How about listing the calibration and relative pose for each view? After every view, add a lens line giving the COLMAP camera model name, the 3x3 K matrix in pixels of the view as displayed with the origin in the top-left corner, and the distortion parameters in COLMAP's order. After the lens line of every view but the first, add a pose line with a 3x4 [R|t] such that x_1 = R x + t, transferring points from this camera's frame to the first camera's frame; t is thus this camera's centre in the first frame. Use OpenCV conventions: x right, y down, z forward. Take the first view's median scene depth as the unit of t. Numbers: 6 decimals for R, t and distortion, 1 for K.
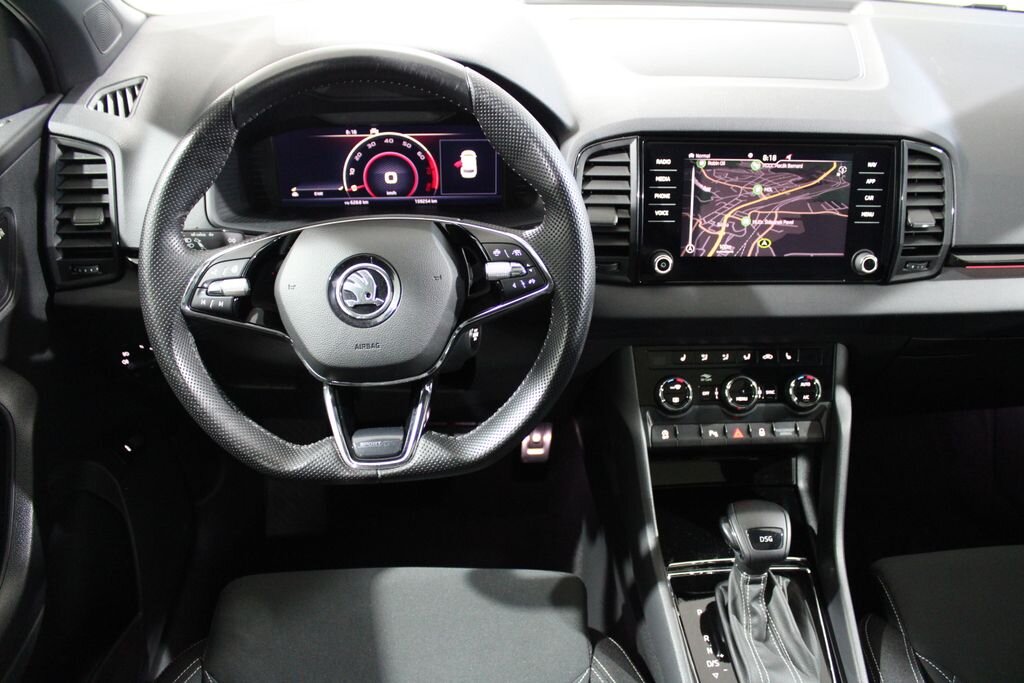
lens RADIAL K [[860.2, 0, 517.7], [0, 860.2, 349.0], [0, 0, 1]] dist [-0.135950, 0.046826]
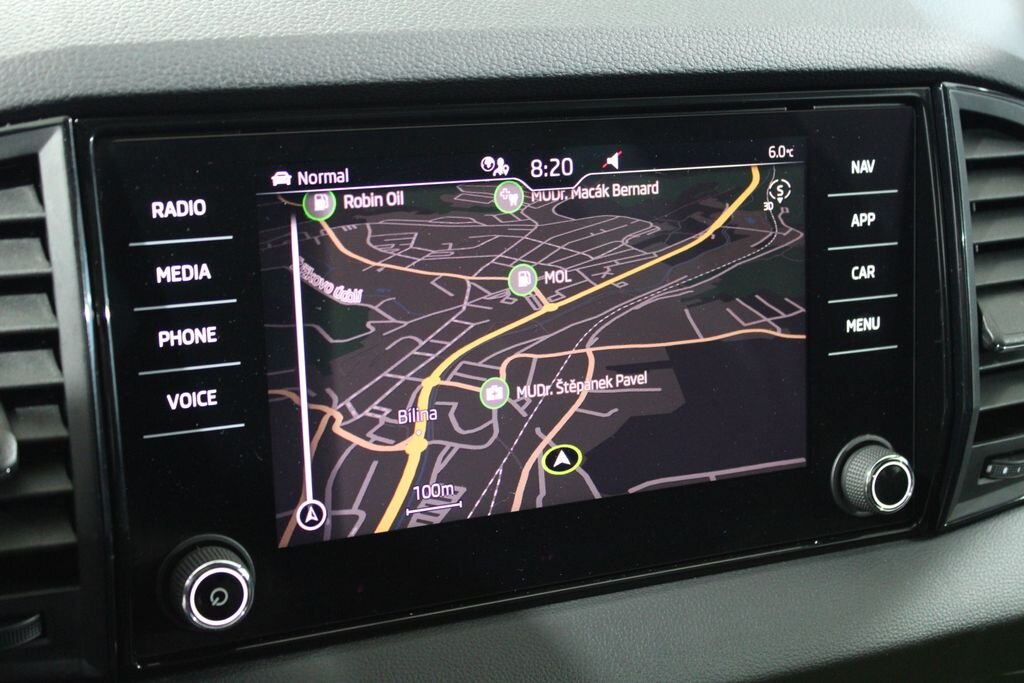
lens RADIAL K [[1530.0, 0, 516.4], [0, 1530.0, 333.5], [0, 0, 1]] dist [-0.057499, 0.000000]
pose [[0.930580, -0.088978, 0.355111, 0.095150], [0.132908, 0.985944, -0.101245, -0.117241], [-0.341111, 0.141414, 0.929325, 0.517639]]
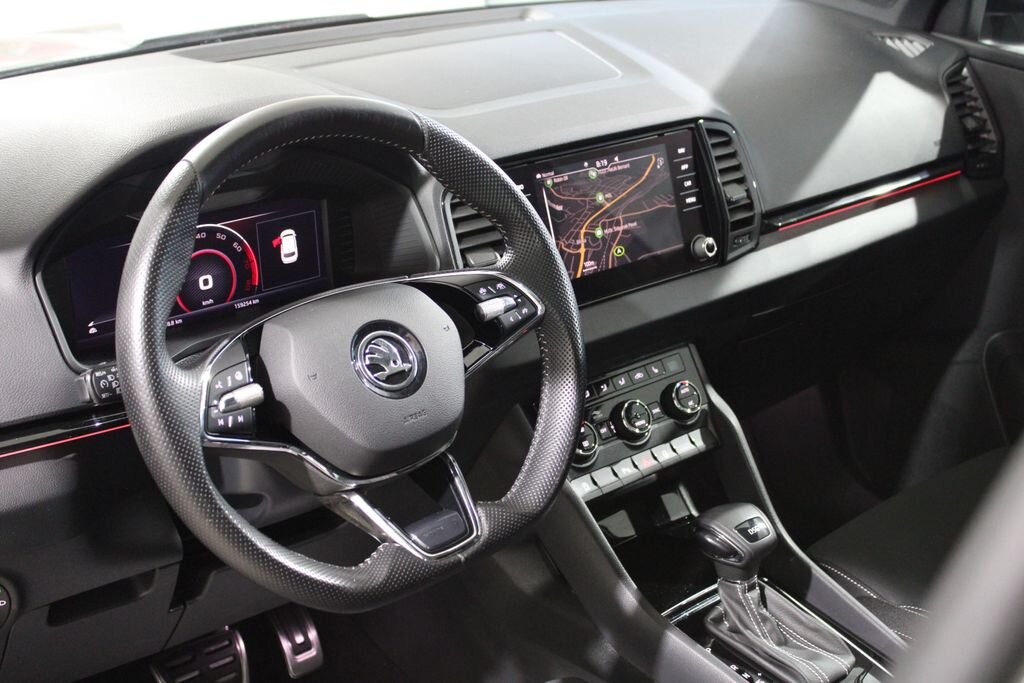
lens RADIAL K [[1470.8, 0, 513.3], [0, 1470.8, 342.3], [0, 0, 1]] dist [-0.034489, 0.000000]
pose [[0.790236, -0.238524, 0.564476, -0.759217], [0.350169, 0.931700, -0.096521, 0.087828], [-0.502900, 0.273937, 0.819787, -0.260144]]
